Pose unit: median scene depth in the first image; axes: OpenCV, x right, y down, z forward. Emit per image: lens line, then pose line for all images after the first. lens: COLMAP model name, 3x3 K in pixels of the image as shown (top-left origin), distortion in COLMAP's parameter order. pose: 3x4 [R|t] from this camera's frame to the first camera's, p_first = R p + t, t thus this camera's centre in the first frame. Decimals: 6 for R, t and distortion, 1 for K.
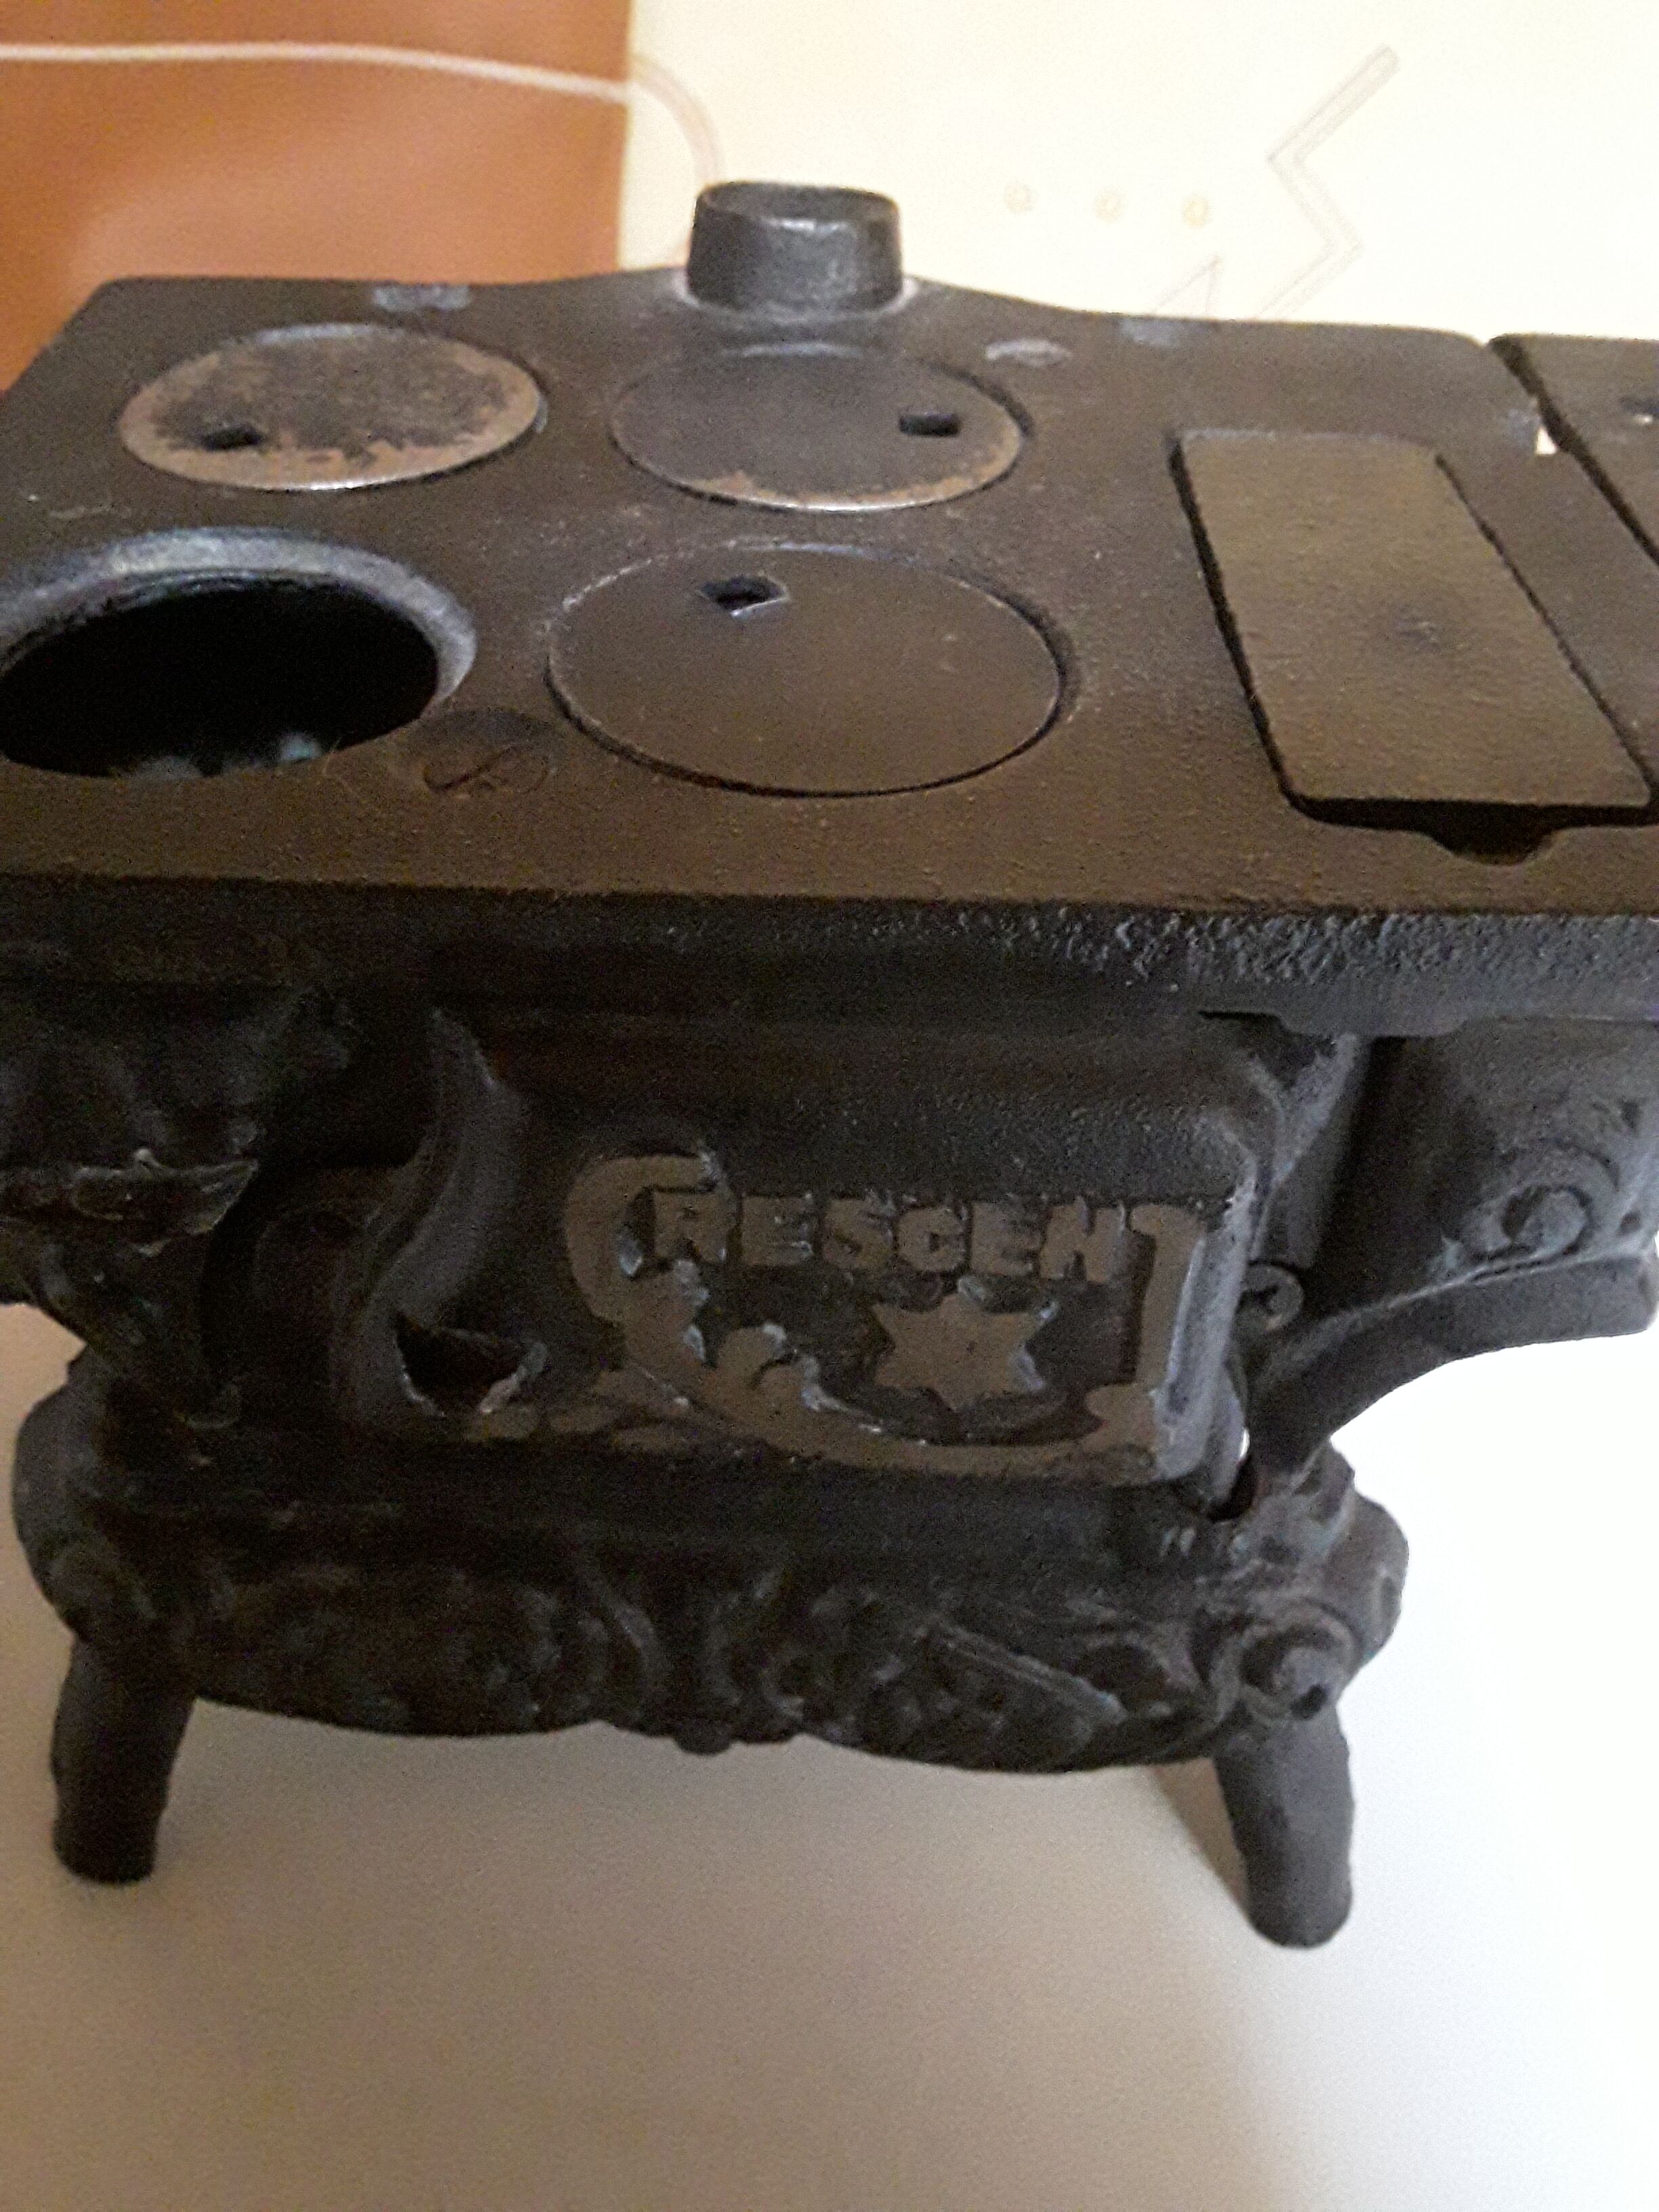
lens RADIAL K [[1723.4, 0, 829.5], [0, 1723.4, 1106.0], [0, 0, 1]] dist [0.010280, -0.002994]
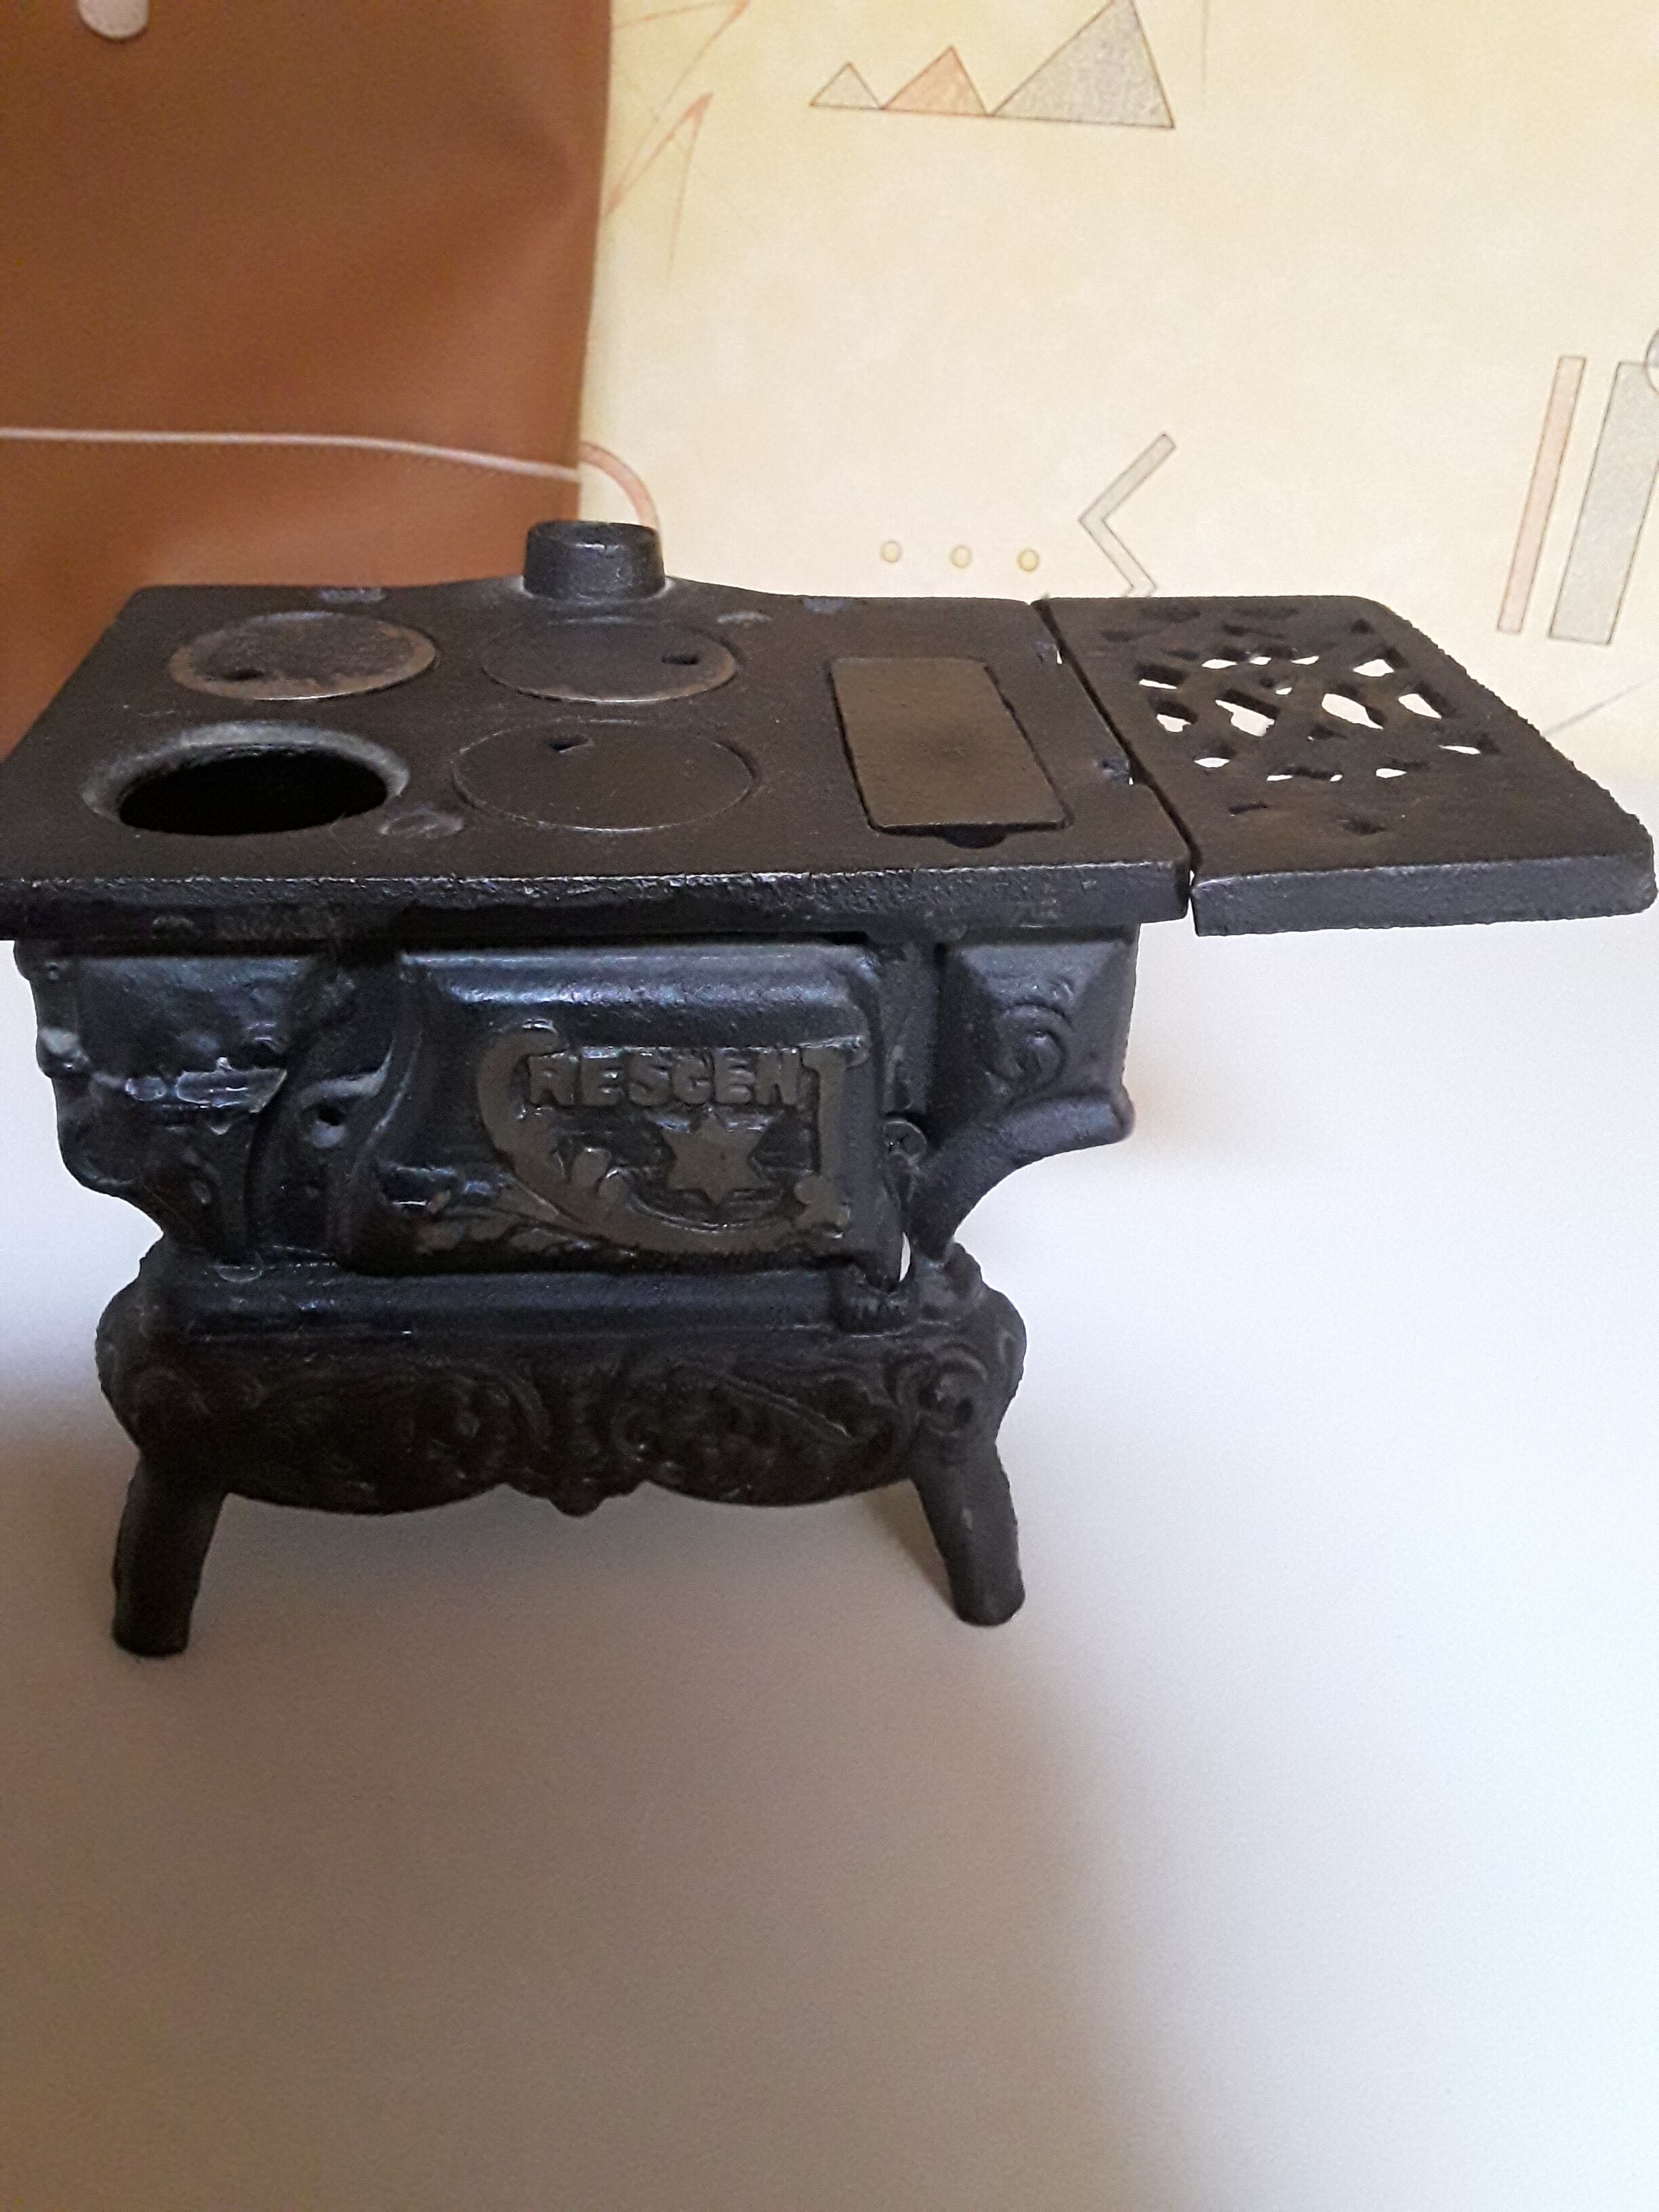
lens RADIAL K [[1712.1, 0, 828.4], [0, 1712.1, 1144.0], [0, 0, 1]] dist [0.036251, 0.002167]
pose [[0.994934, -0.055192, 0.084026, 0.038415], [0.067252, 0.986664, -0.148230, 0.324107], [-0.074724, 0.153130, 0.985377, -0.564981]]
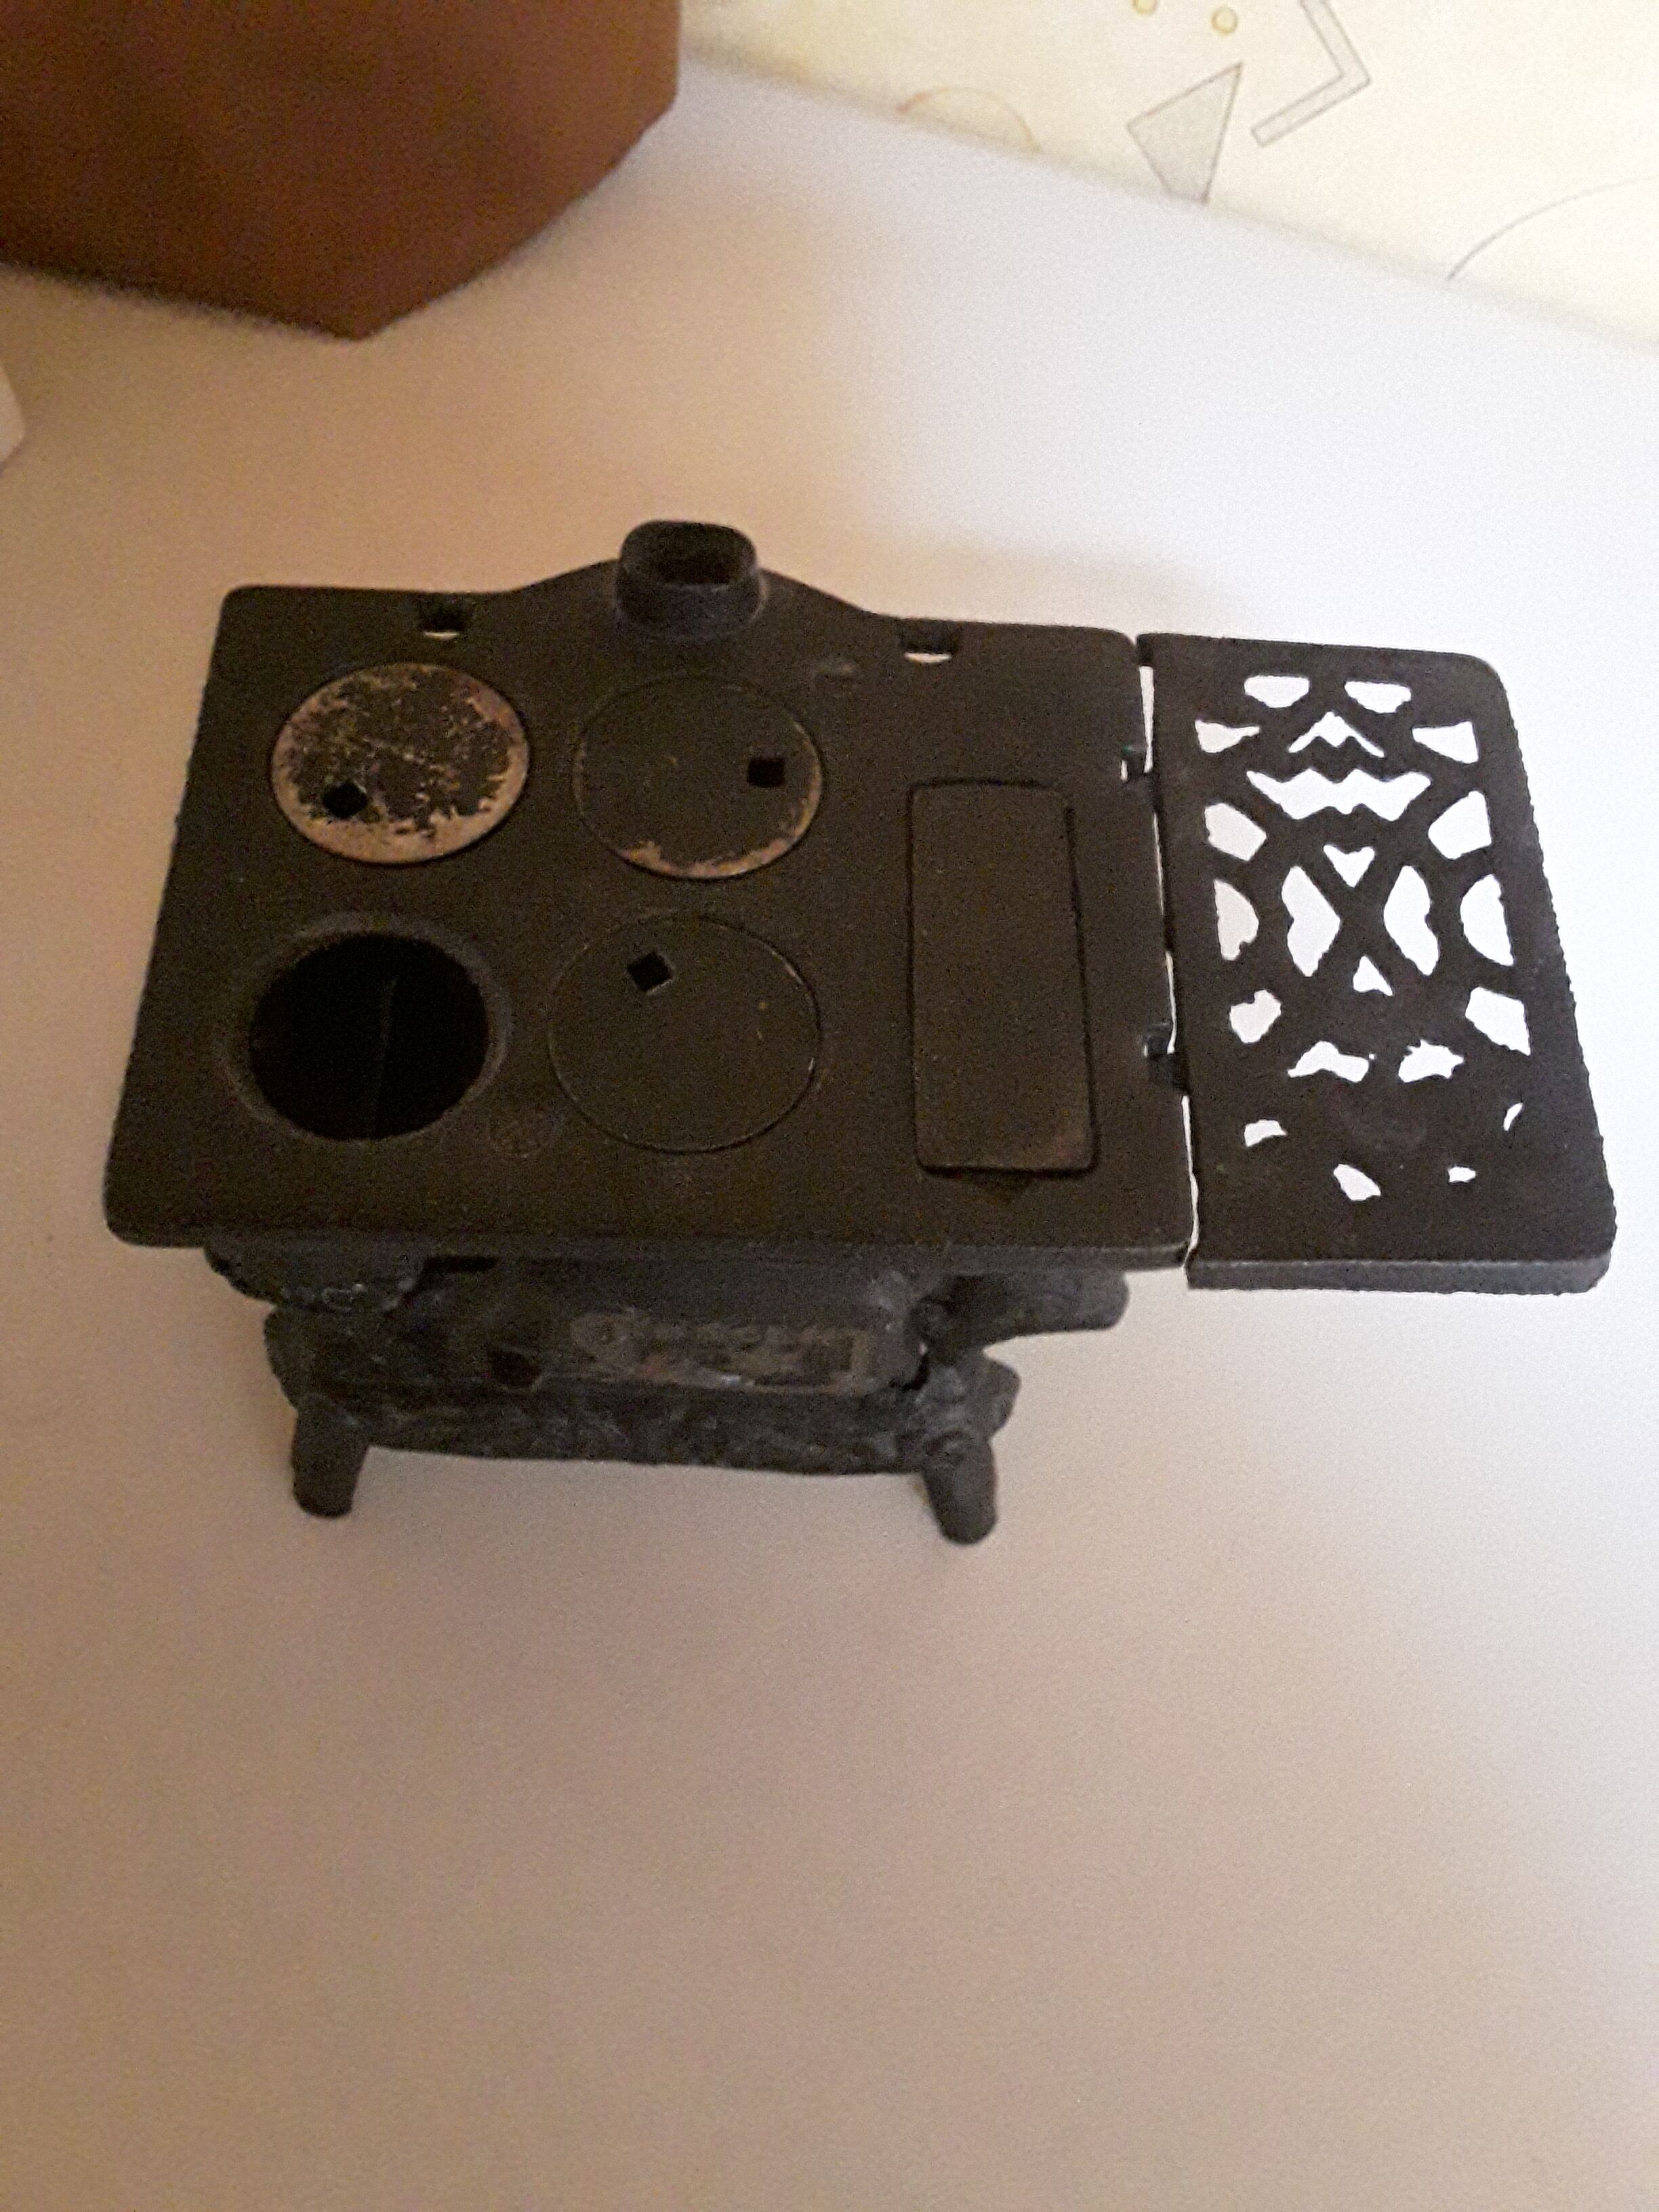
lens RADIAL K [[1723.4, 0, 829.5], [0, 1723.4, 1106.0], [0, 0, 1]] dist [0.010280, -0.002994]
pose [[0.999732, 0.005826, 0.022412, 0.086977], [-0.013131, 0.939822, 0.341413, -0.693588], [-0.019074, -0.341616, 0.939646, -0.683346]]
